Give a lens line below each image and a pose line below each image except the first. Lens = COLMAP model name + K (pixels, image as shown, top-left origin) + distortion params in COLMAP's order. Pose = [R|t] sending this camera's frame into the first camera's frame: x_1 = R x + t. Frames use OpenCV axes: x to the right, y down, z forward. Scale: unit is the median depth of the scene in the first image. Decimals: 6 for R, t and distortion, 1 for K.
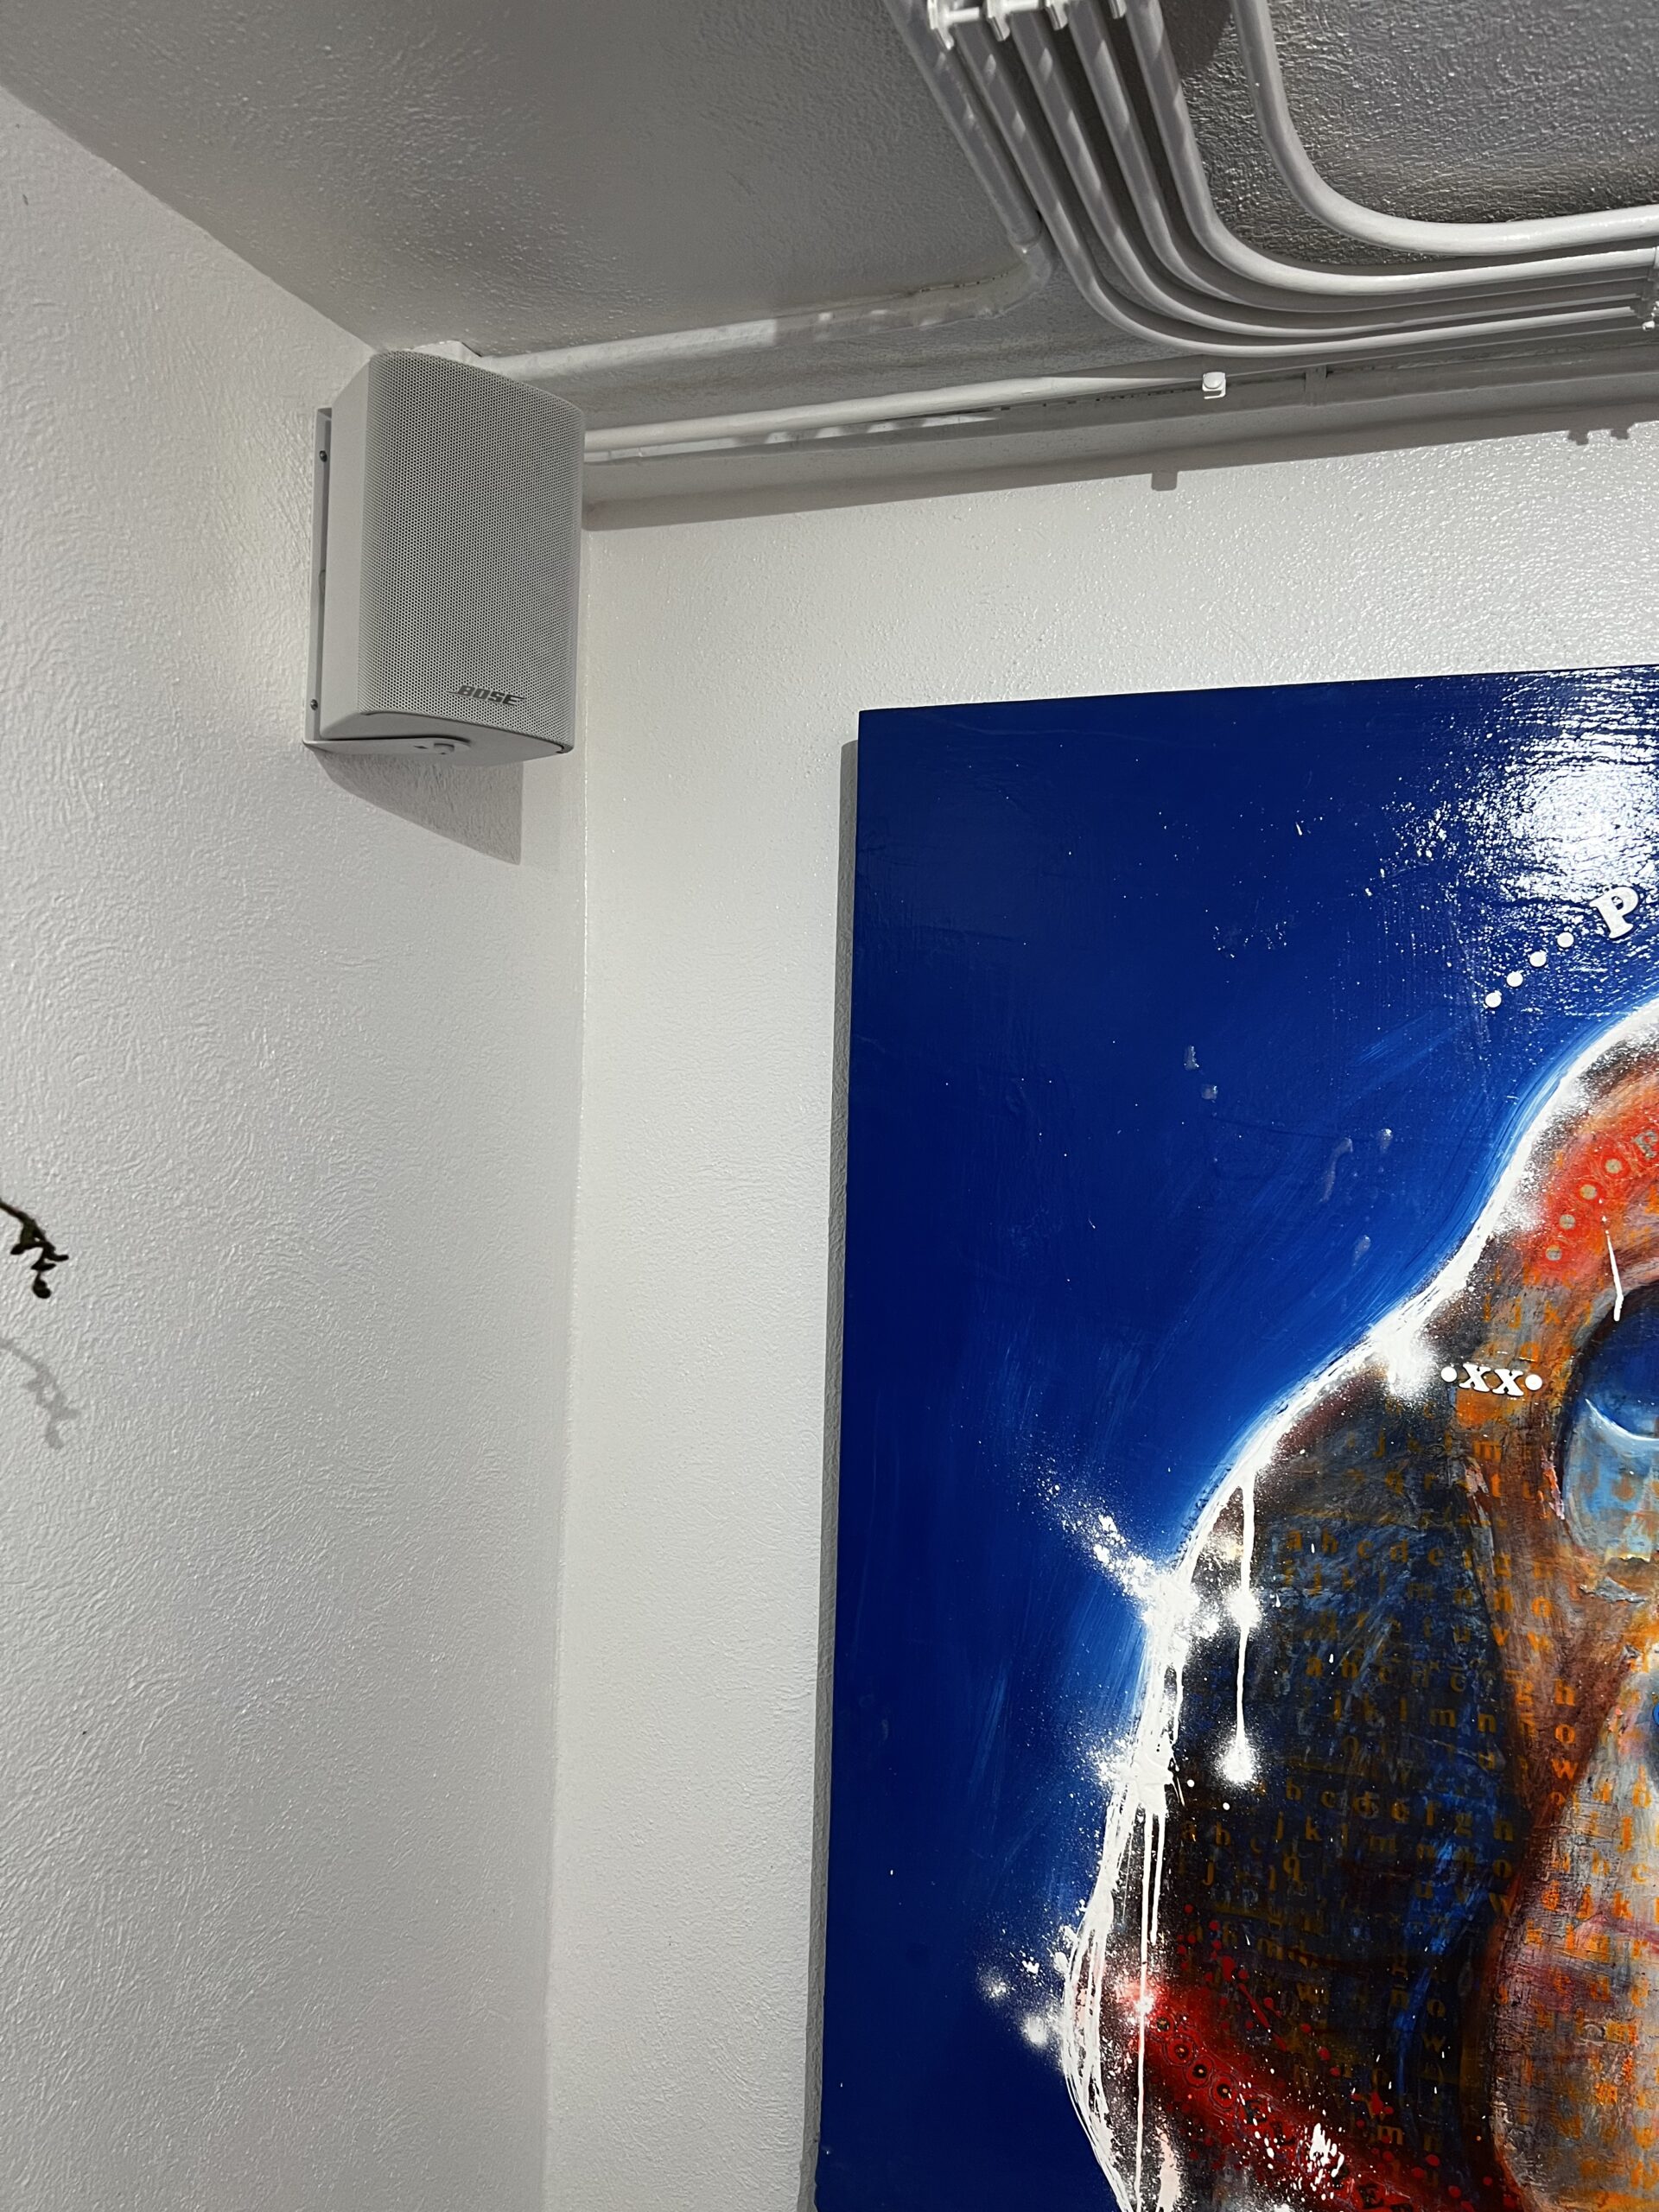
lens RADIAL K [[1668.1, 0, 829.9], [0, 1668.1, 1124.1], [0, 0, 1]] dist [0.060421, -0.070437]
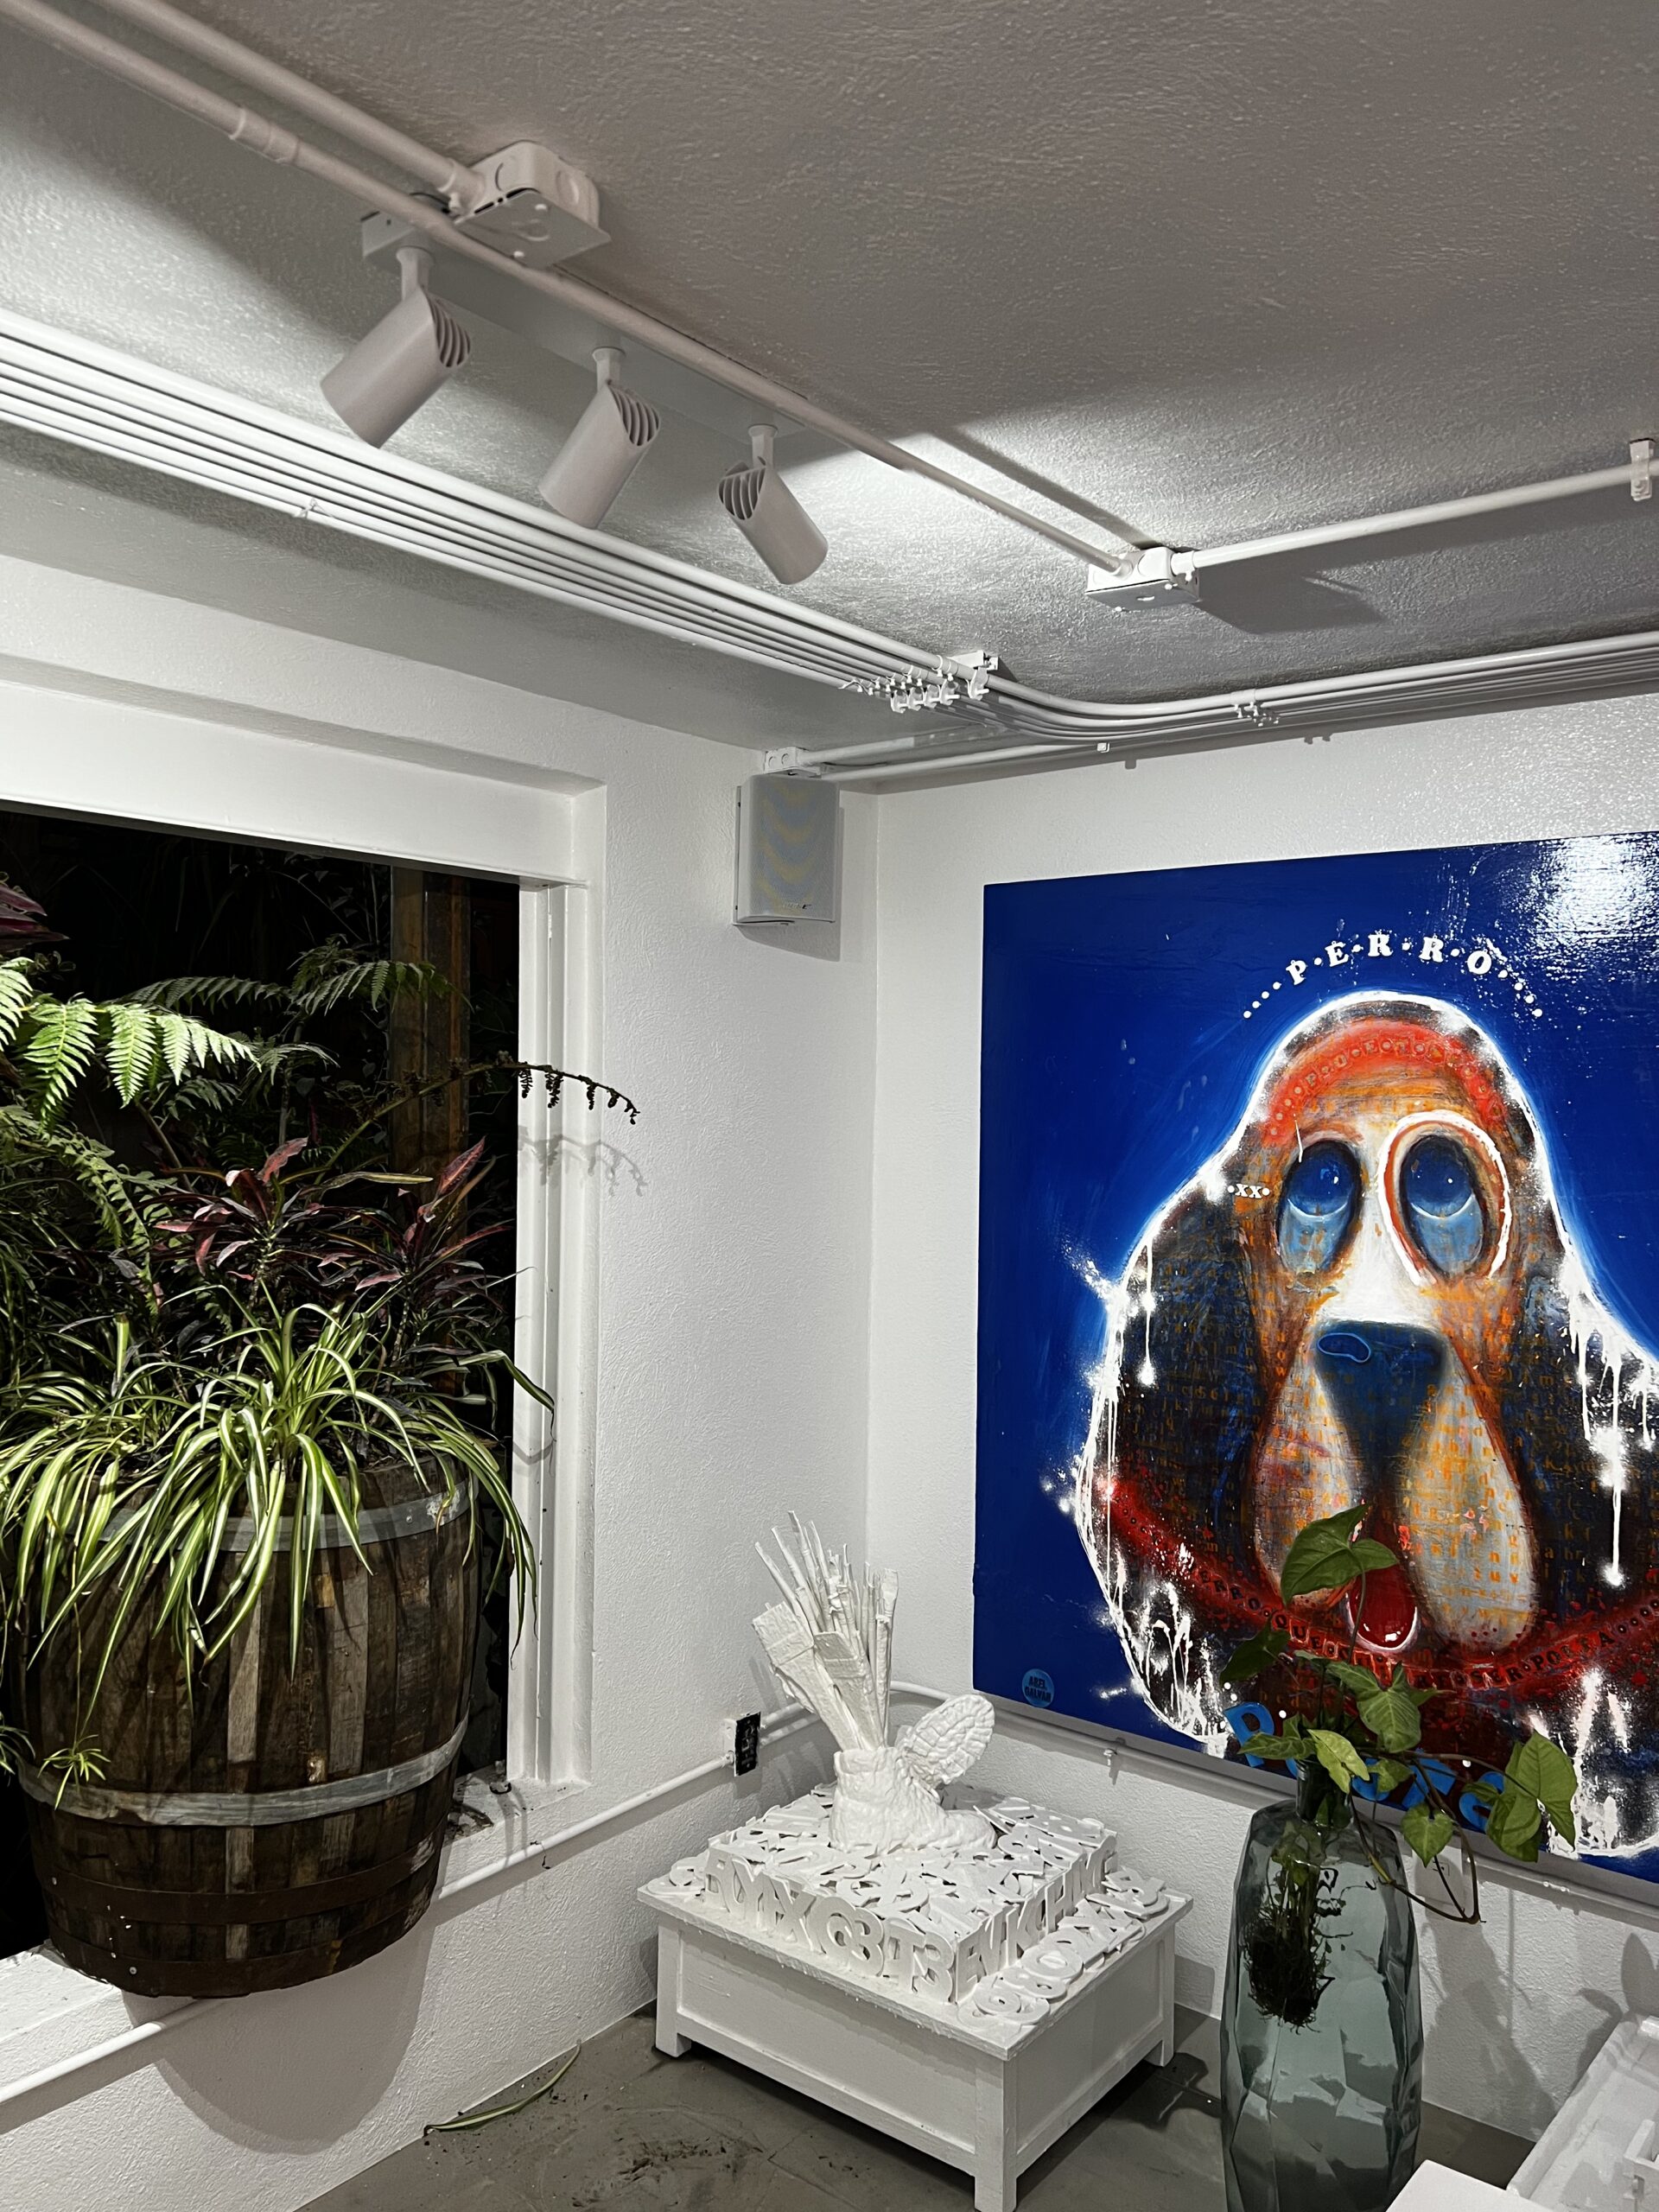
lens RADIAL K [[1668.1, 0, 830.5], [0, 1668.1, 1095.8], [0, 0, 1]] dist [0.060421, -0.070437]
pose [[0.945710, -0.014054, -0.324707, 0.567566], [0.007718, 0.999754, -0.020792, 0.068662], [0.324919, 0.017157, 0.945586, -1.161841]]
